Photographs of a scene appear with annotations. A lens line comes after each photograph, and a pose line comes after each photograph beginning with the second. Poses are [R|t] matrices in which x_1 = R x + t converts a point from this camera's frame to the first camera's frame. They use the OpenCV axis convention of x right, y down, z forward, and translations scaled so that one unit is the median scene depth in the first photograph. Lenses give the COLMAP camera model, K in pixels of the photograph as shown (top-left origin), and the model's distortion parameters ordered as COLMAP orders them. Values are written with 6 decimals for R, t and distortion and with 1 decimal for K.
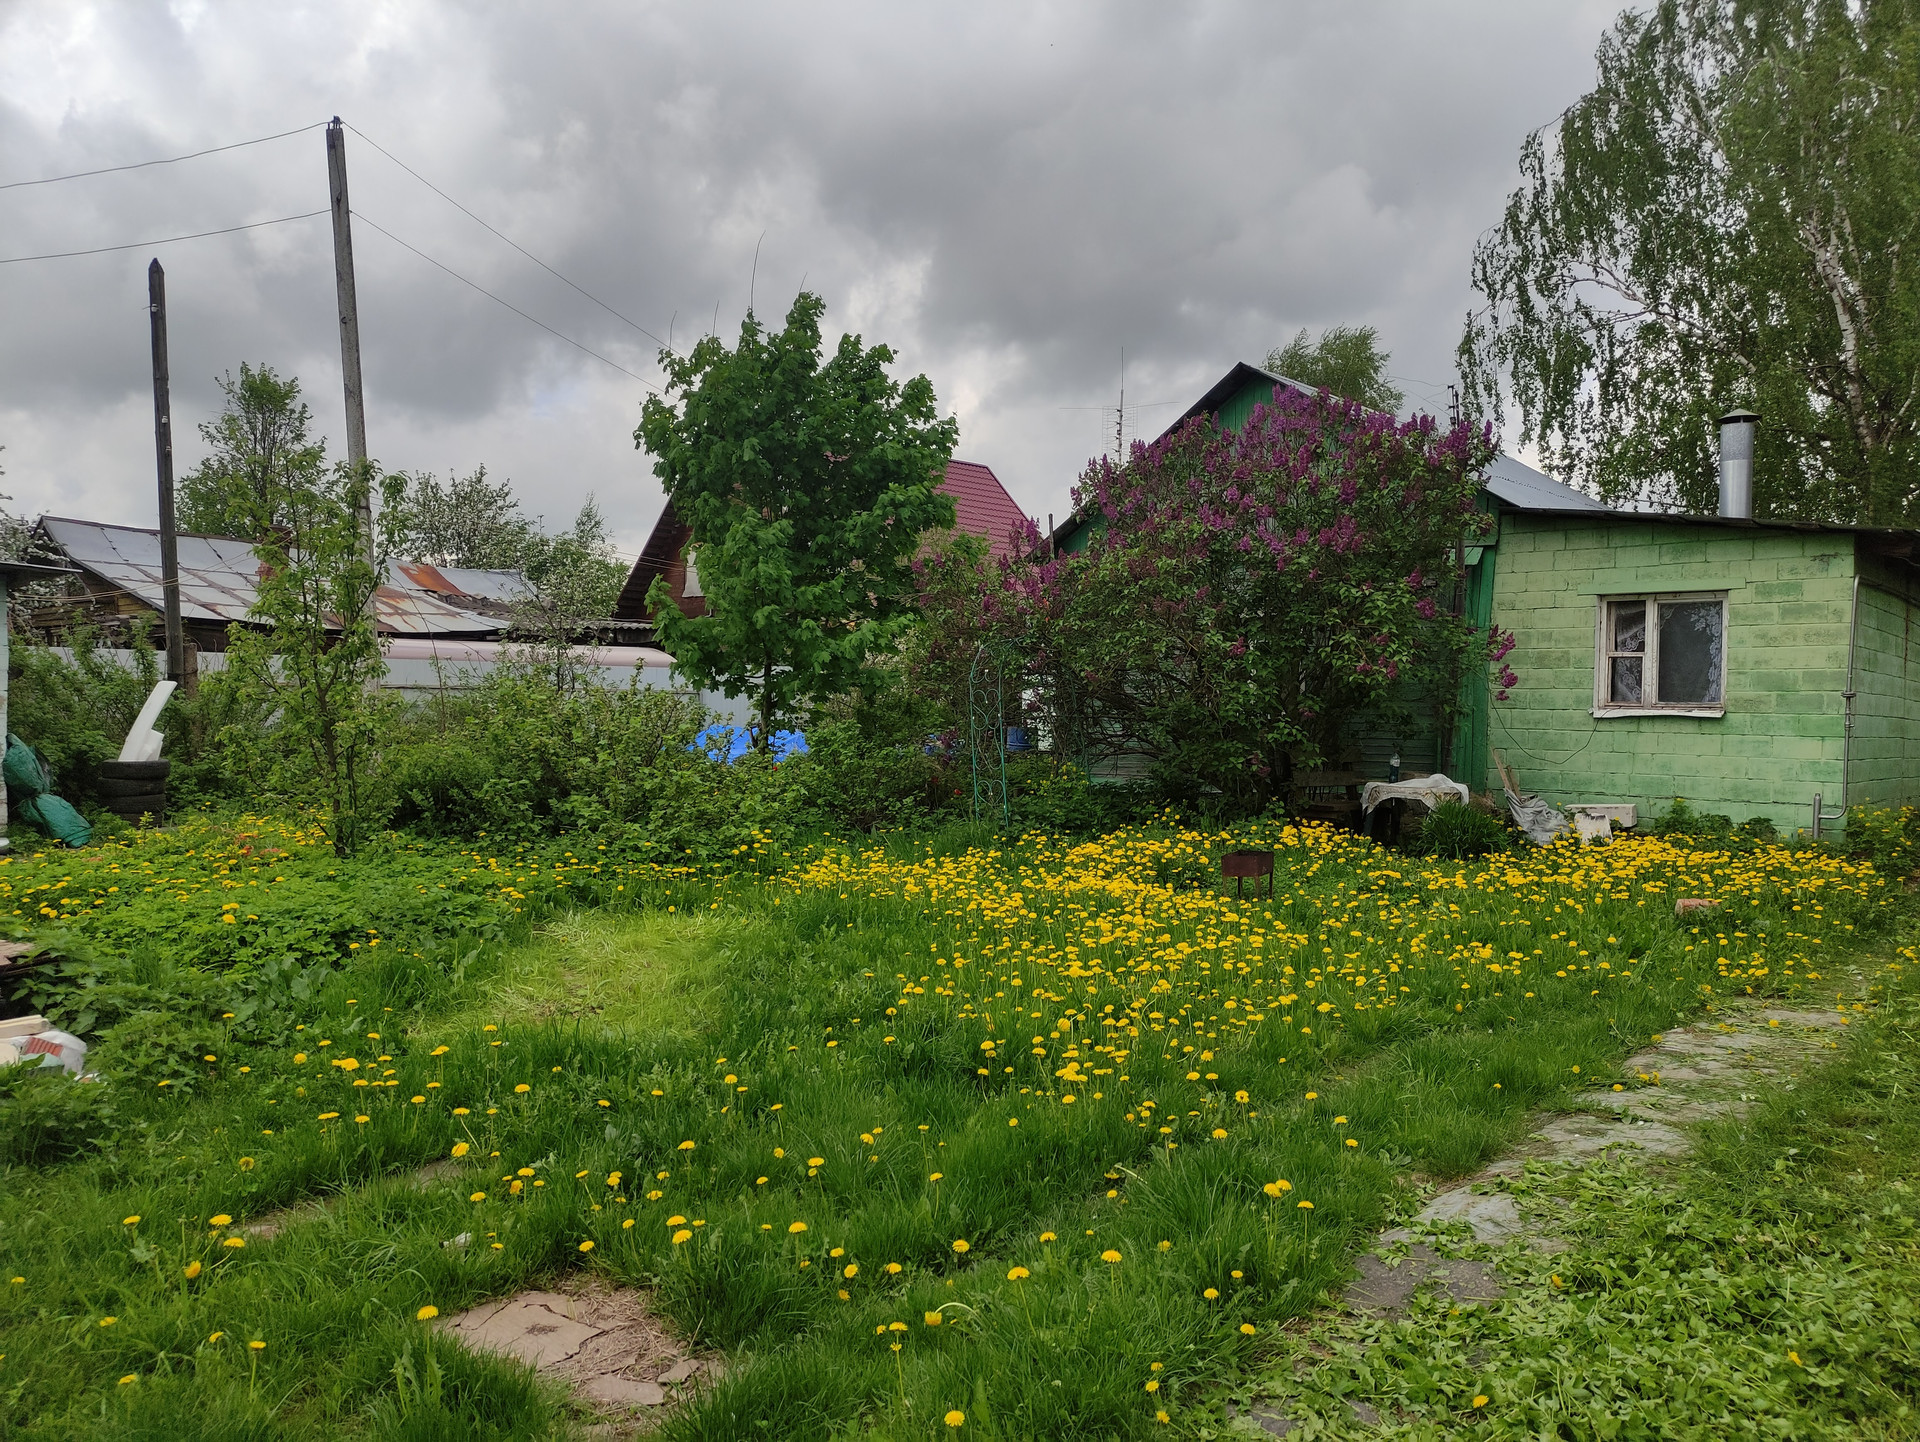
lens RADIAL K [[1406.1, 0, 960.0], [0, 1406.1, 721.0], [0, 0, 1]] dist [0.074079, -0.061083]
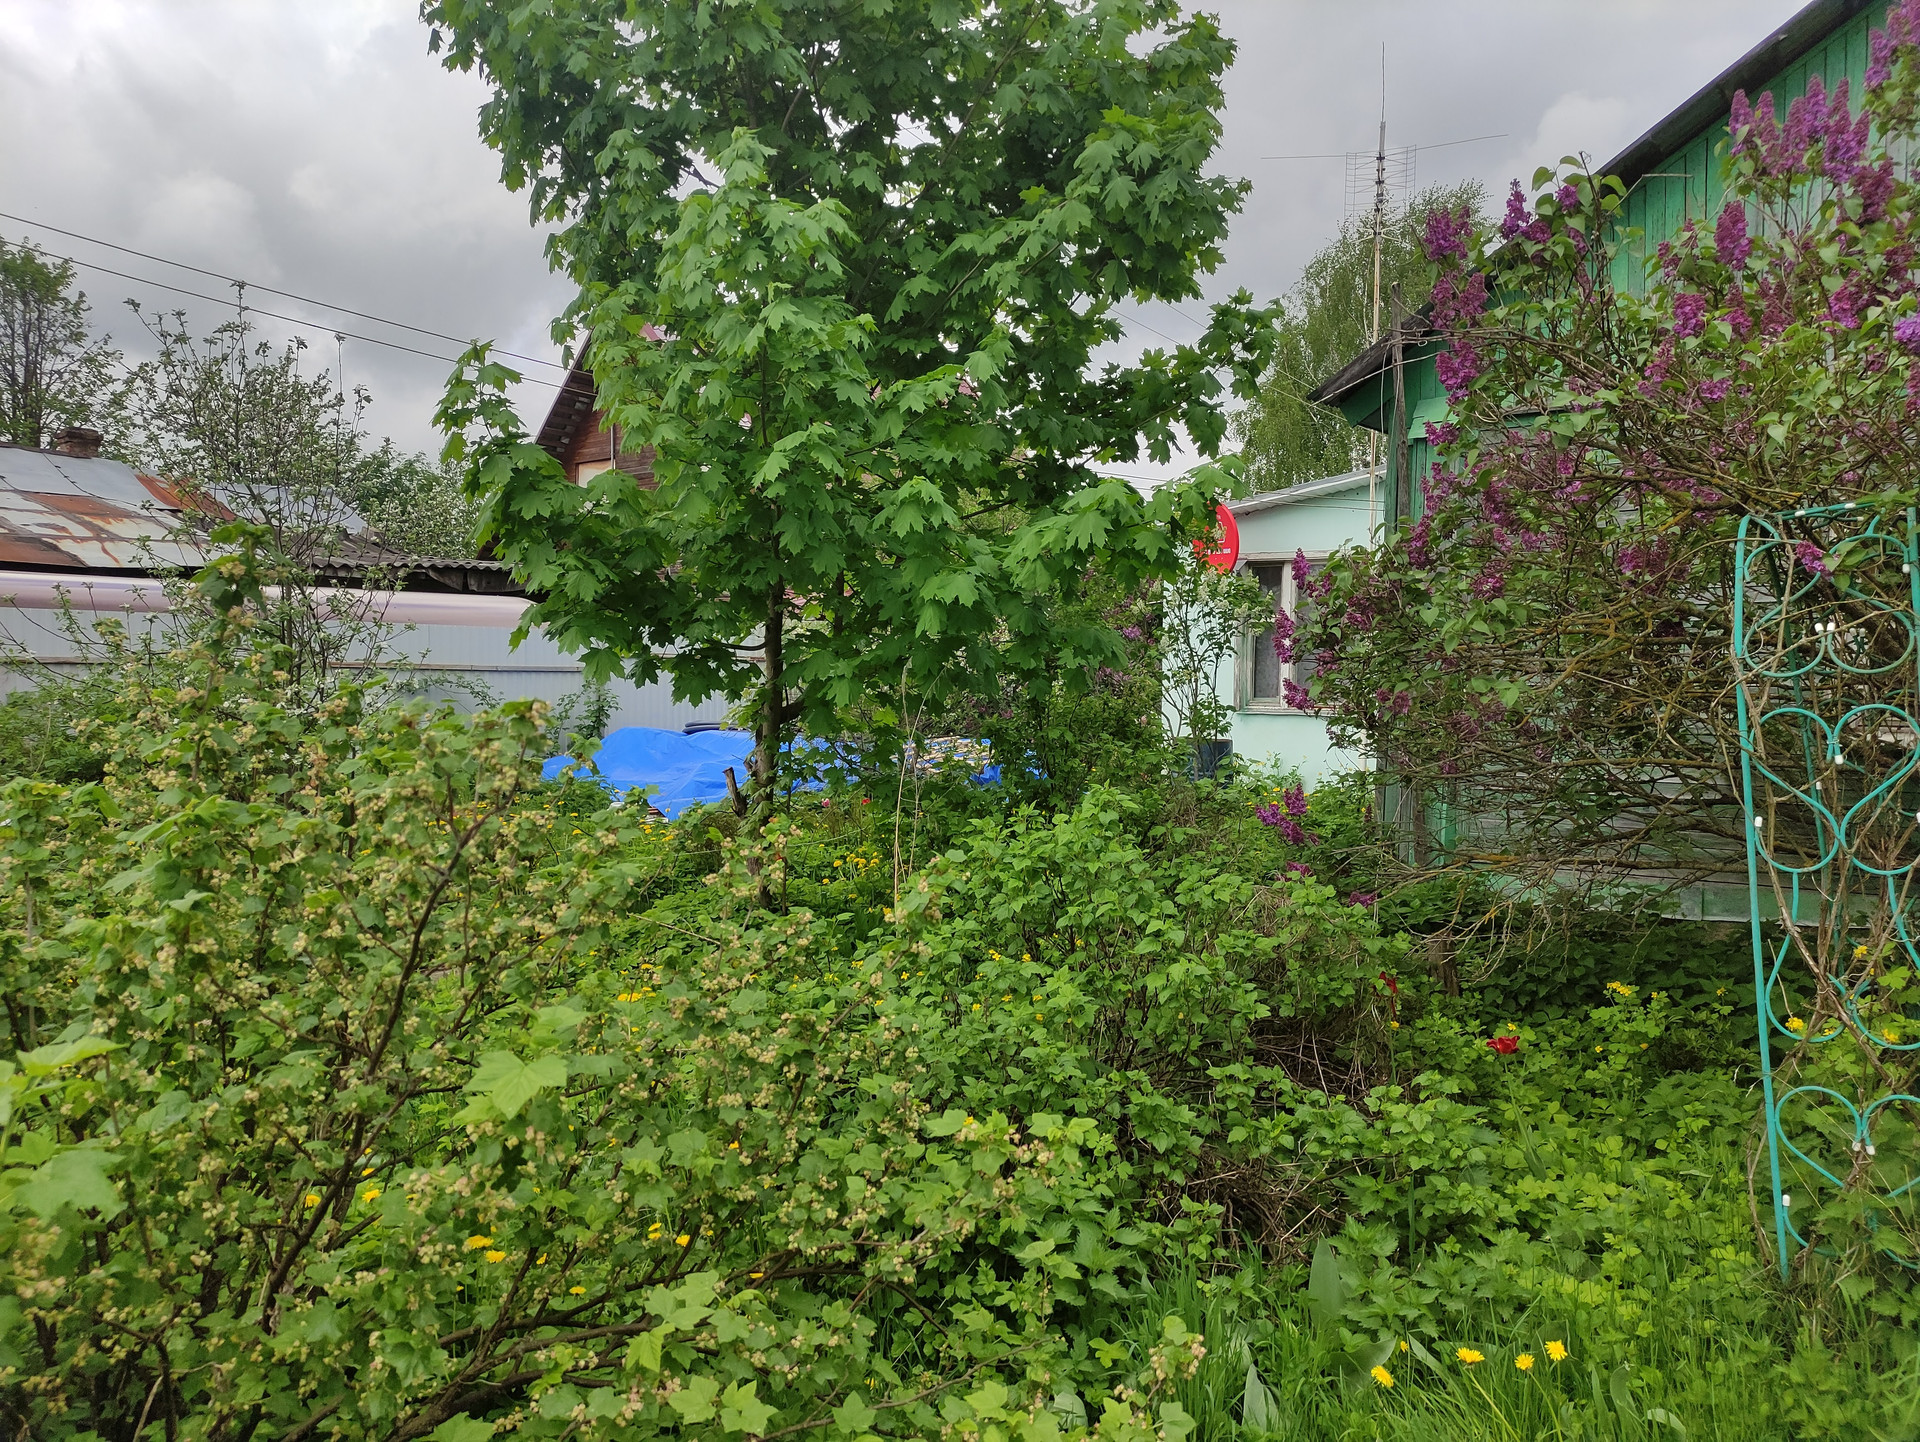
lens RADIAL K [[1406.1, 0, 960.0], [0, 1406.1, 721.0], [0, 0, 1]] dist [0.074079, -0.061083]
pose [[0.997605, 0.000383, 0.069172, -0.110416], [-0.001928, 0.999750, 0.022272, -0.018638], [-0.069147, -0.022352, 0.997356, 0.586369]]
